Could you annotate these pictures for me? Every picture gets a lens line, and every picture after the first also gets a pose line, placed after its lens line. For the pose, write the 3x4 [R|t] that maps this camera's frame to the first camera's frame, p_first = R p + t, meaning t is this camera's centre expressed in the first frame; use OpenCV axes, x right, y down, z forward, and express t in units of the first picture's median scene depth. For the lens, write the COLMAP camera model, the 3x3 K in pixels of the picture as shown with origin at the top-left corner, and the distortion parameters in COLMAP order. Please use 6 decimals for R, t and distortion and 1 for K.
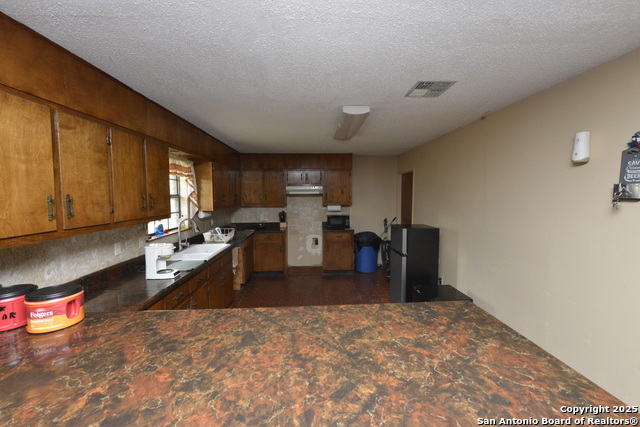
lens RADIAL K [[252.2, 0, 322.7], [0, 252.2, 210.5], [0, 0, 1]] dist [-0.007533, -0.000551]
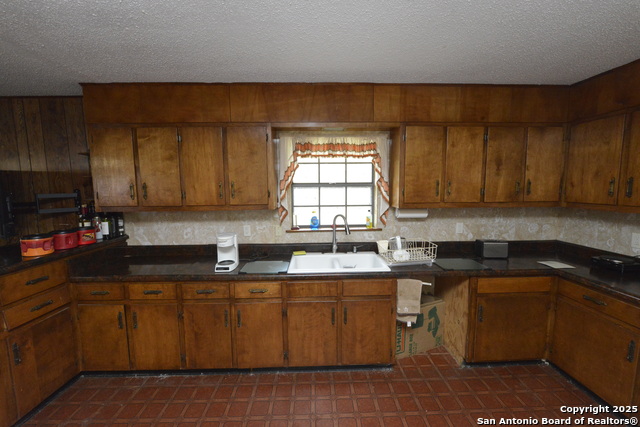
lens RADIAL K [[252.2, 0, 320.0], [0, 252.2, 210.6], [0, 0, 1]] dist [-0.007533, -0.000551]
pose [[-0.016716, 0.103396, -0.994500, 0.190214], [-0.060210, 0.992730, 0.104224, -0.048059], [0.998046, 0.061621, -0.010369, 0.836510]]
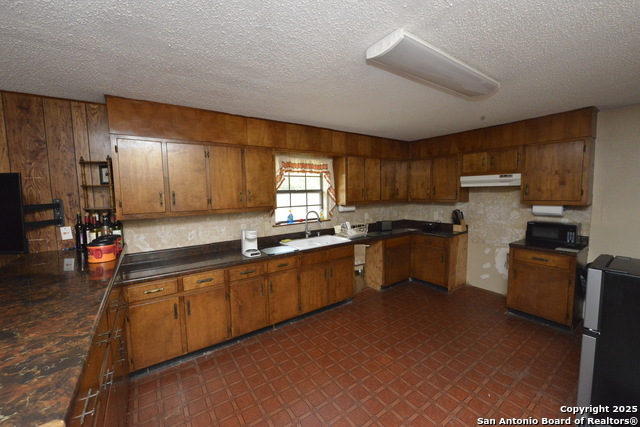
lens RADIAL K [[252.2, 0, 322.3], [0, 252.2, 211.2], [0, 0, 1]] dist [-0.007533, -0.000551]
pose [[0.540835, 0.064189, -0.838676, 0.386767], [-0.041900, 0.997902, 0.049356, -0.022067], [0.840085, 0.008447, 0.542389, 0.373519]]
